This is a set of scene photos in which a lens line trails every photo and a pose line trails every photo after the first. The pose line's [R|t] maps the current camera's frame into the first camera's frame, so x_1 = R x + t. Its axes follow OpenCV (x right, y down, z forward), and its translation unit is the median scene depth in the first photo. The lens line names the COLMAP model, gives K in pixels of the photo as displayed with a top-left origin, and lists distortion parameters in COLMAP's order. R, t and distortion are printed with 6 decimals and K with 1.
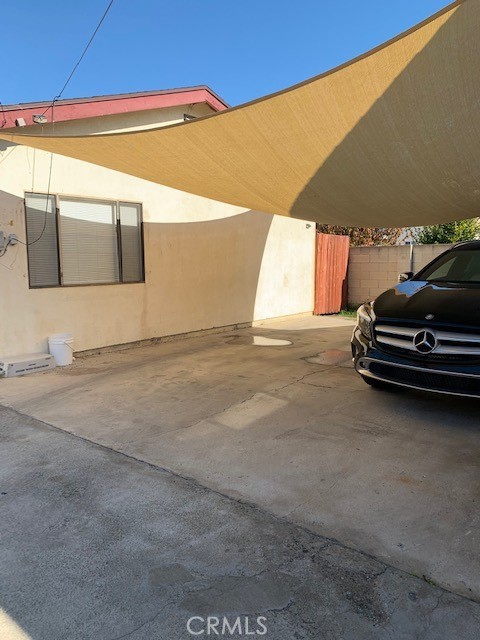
lens RADIAL K [[492.4, 0, 237.5], [0, 492.4, 316.3], [0, 0, 1]] dist [0.041333, -0.032309]
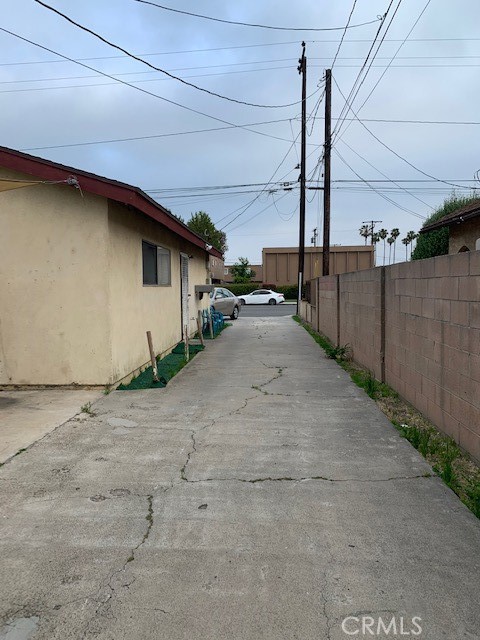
lens RADIAL K [[492.4, 0, 237.5], [0, 492.4, 316.3], [0, 0, 1]] dist [0.041333, -0.032309]
pose [[-0.603065, -0.032068, 0.797047, -0.777929], [0.114742, 0.985313, 0.126459, -0.076012], [-0.789396, 0.167718, -0.590529, 0.631803]]
